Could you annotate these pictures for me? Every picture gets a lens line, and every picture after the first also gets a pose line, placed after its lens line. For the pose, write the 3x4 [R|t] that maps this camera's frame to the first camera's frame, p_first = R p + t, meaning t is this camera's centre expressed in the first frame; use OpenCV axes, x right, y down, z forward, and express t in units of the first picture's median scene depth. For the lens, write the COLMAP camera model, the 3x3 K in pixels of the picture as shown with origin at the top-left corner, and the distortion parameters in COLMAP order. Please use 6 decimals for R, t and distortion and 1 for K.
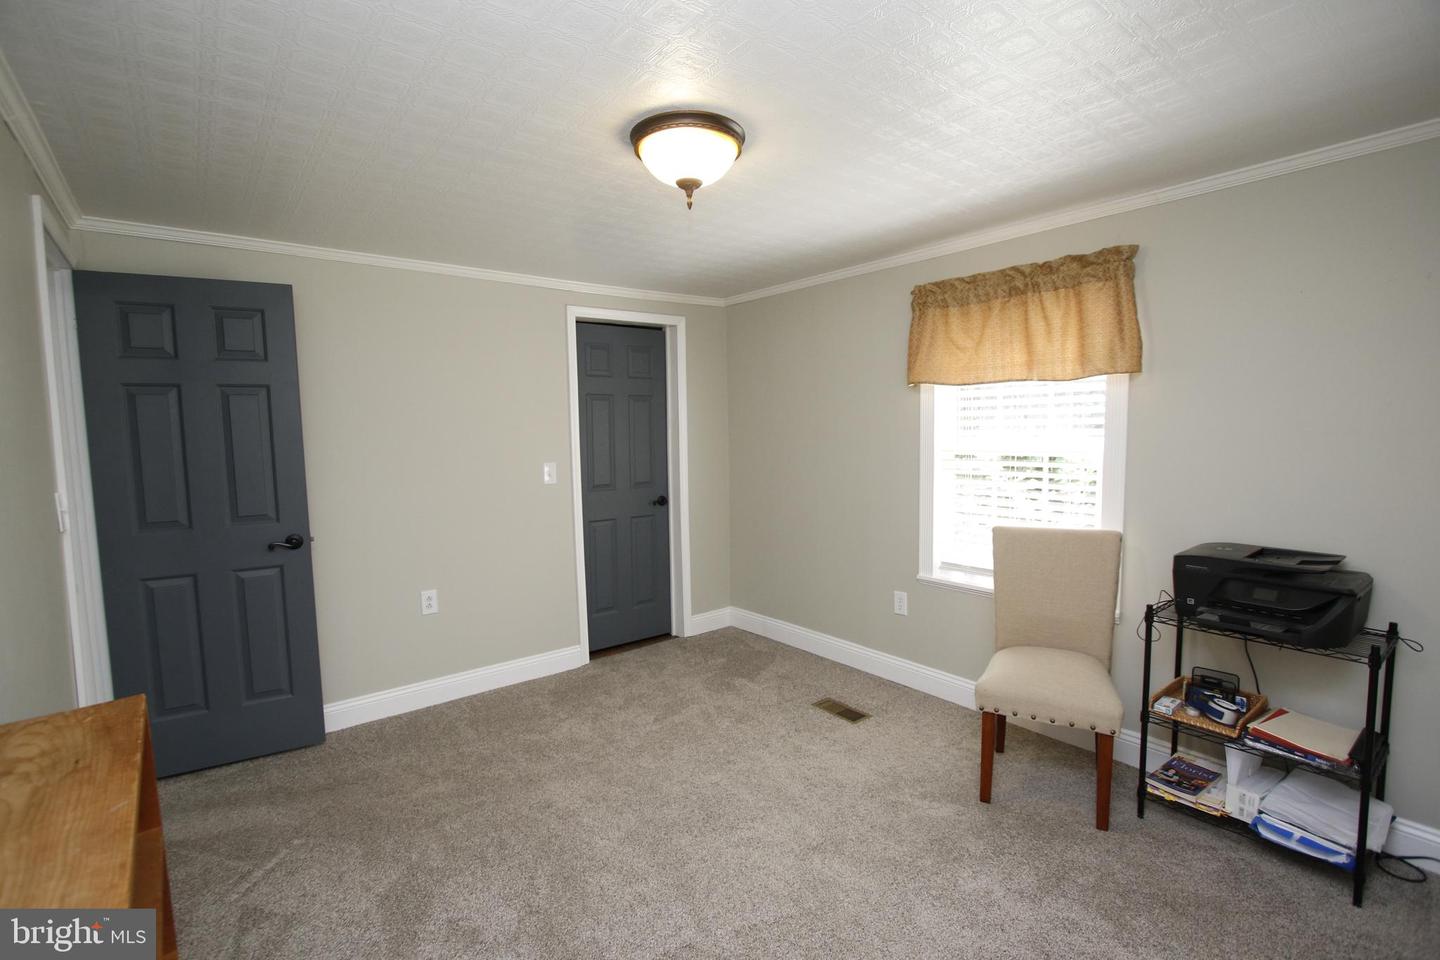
lens RADIAL K [[655.8, 0, 717.3], [0, 655.8, 482.7], [0, 0, 1]] dist [-0.016659, 0.002273]
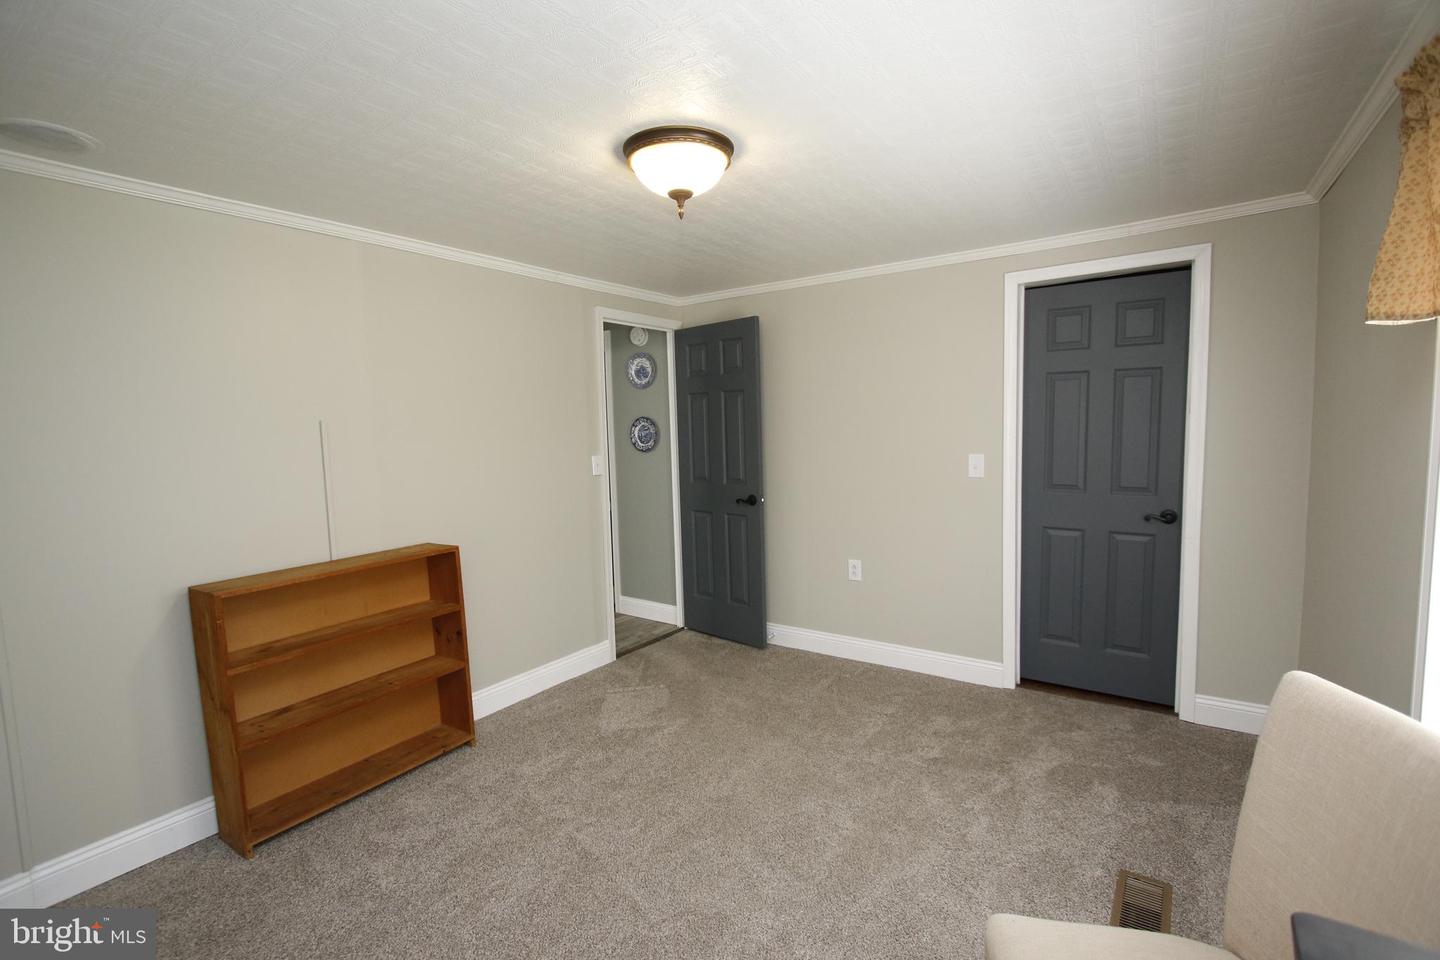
lens RADIAL K [[655.8, 0, 717.3], [0, 655.8, 482.7], [0, 0, 1]] dist [-0.016659, 0.002273]
pose [[0.283157, 0.098701, -0.953981, 0.606089], [-0.055258, 0.994717, 0.086514, -0.058441], [0.957480, 0.028218, 0.287115, 0.466032]]
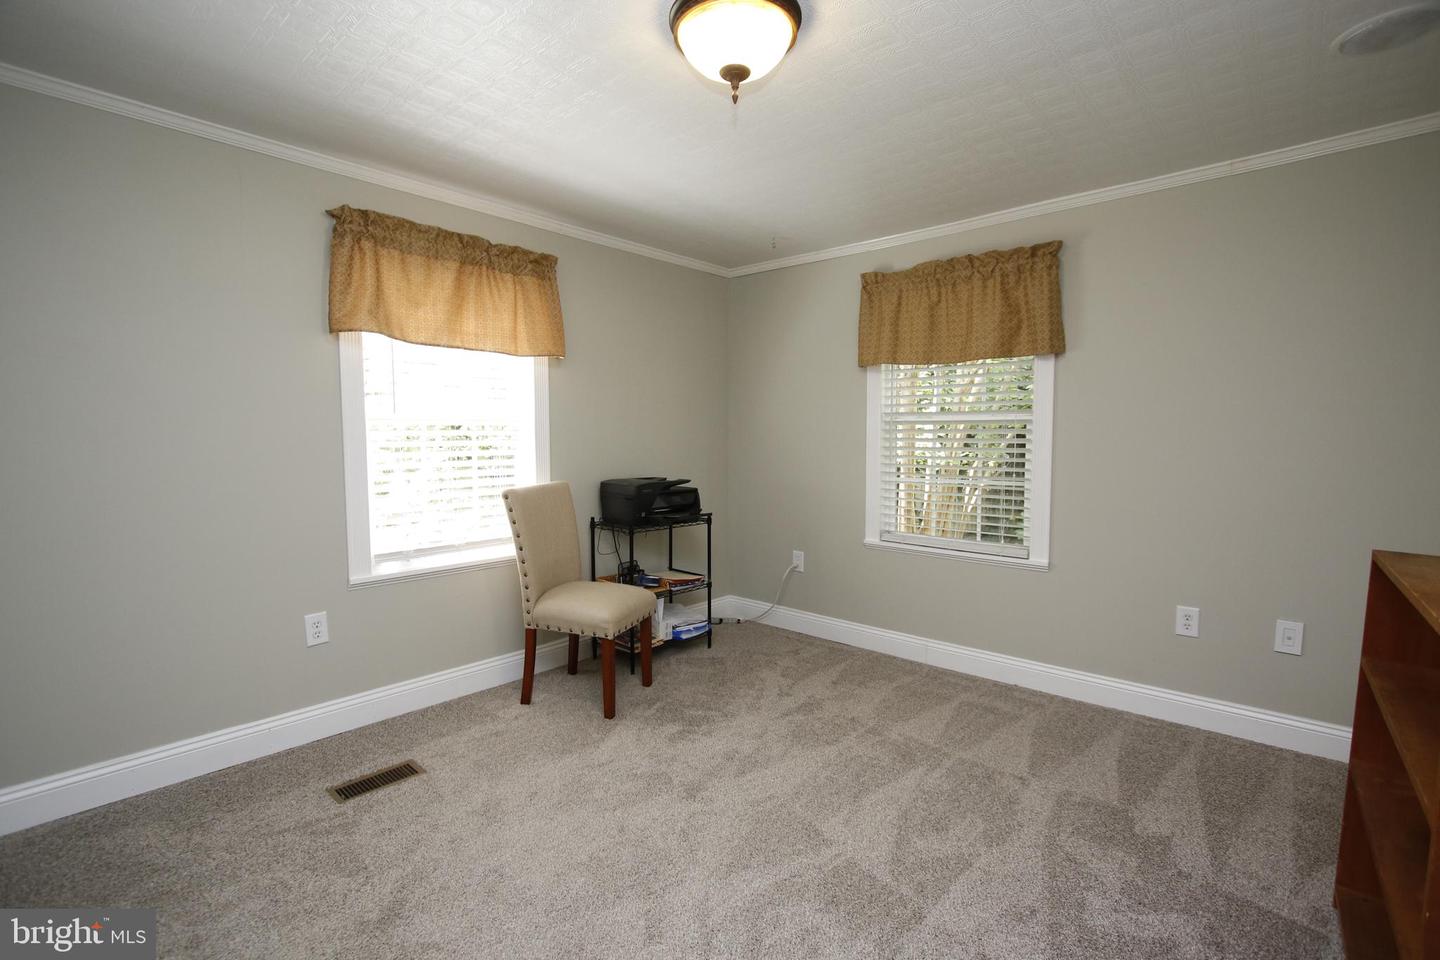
lens RADIAL K [[655.8, 0, 717.3], [0, 655.8, 482.7], [0, 0, 1]] dist [-0.016659, 0.002273]
pose [[-0.168101, -0.054142, 0.984282, -0.553838], [0.082458, 0.994219, 0.068771, 0.010383], [-0.982315, 0.092722, -0.162664, 0.730284]]
